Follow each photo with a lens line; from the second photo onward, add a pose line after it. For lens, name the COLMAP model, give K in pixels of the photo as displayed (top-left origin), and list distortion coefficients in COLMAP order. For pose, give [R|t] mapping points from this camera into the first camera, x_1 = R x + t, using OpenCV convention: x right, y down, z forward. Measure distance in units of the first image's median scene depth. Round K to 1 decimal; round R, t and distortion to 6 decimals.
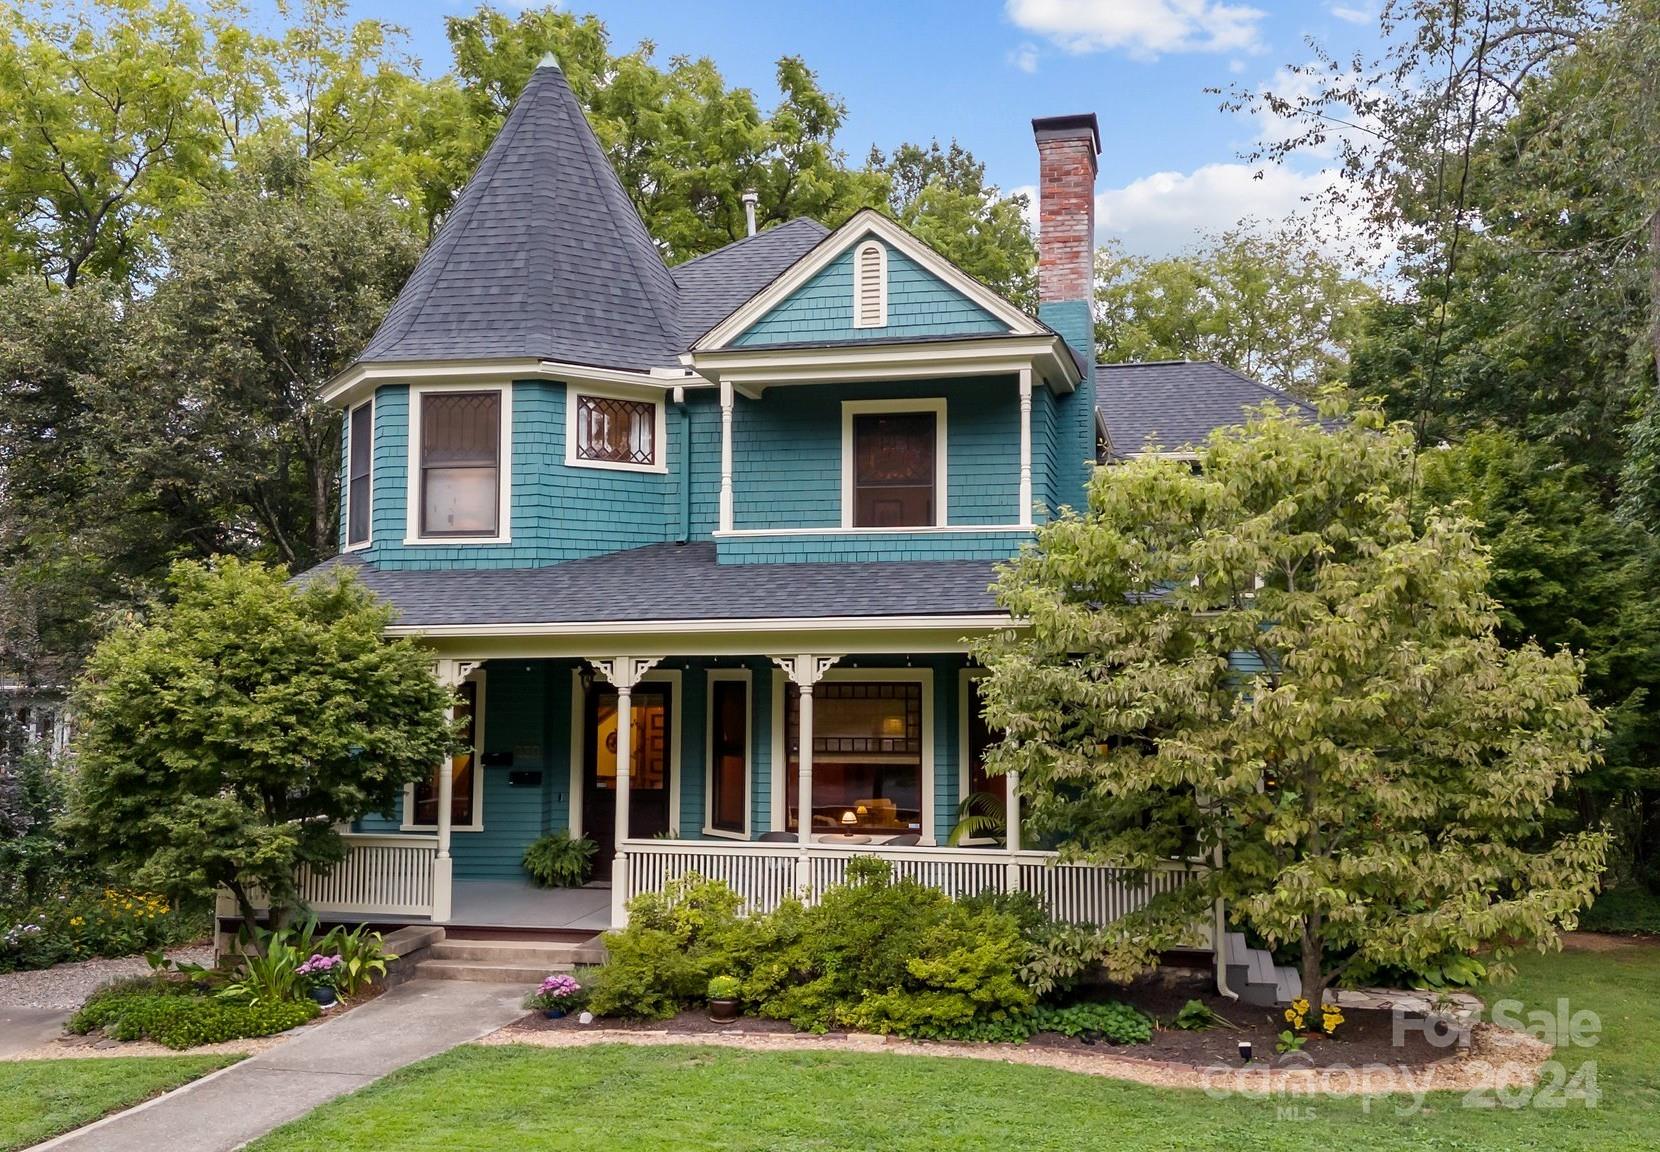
lens RADIAL K [[1485.4, 0, 830.0], [0, 1485.4, 576.0], [0, 0, 1]] dist [0.001433, -0.003406]
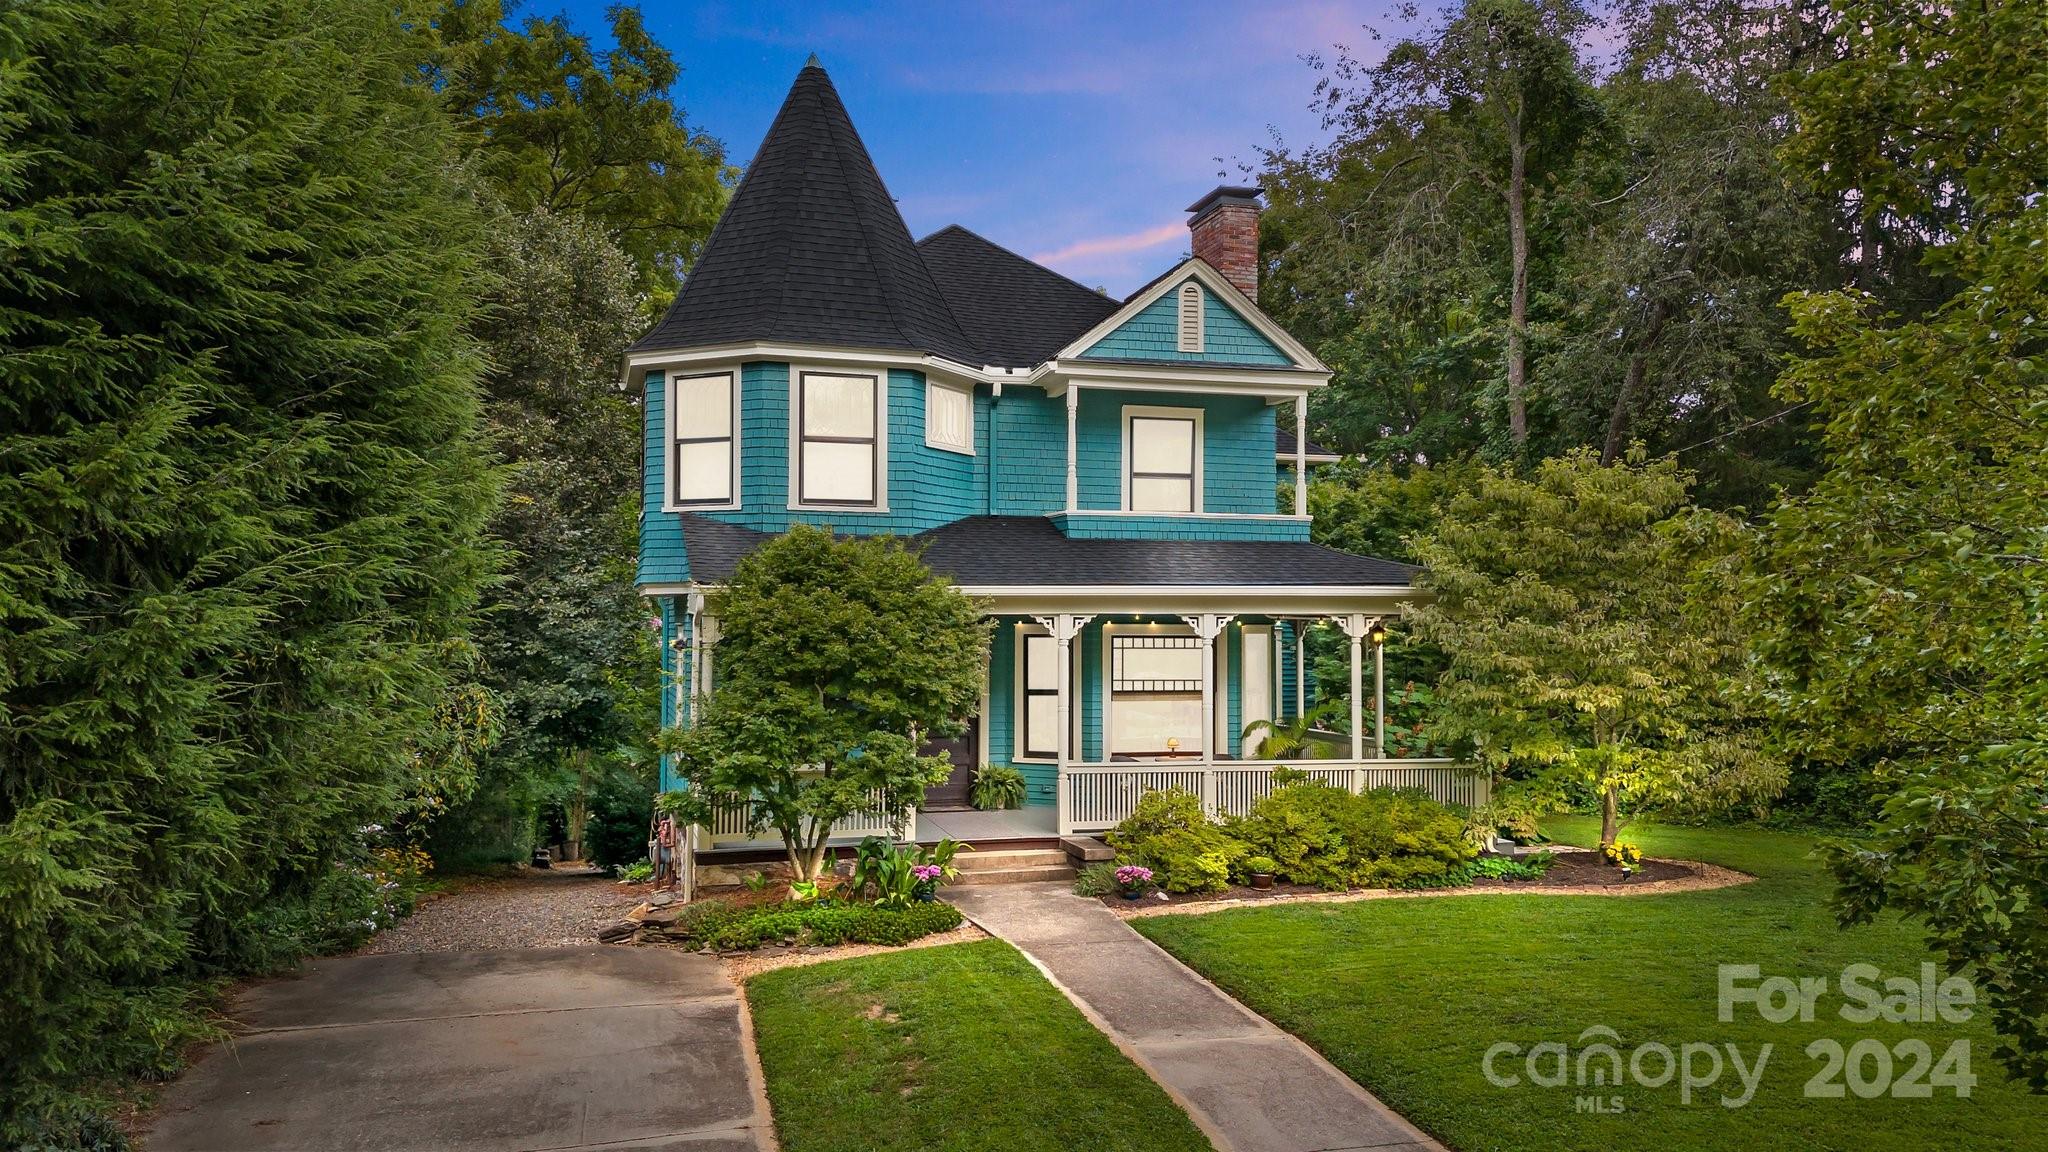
lens RADIAL K [[1485.9, 0, 1024.0], [0, 1485.9, 576.0], [0, 0, 1]] dist [0.064708, -0.112676]
pose [[0.896234, 0.019871, 0.443136, -0.650353], [-0.033059, 0.999210, 0.022057, -0.002213], [-0.442348, -0.034418, 0.896183, -0.068424]]
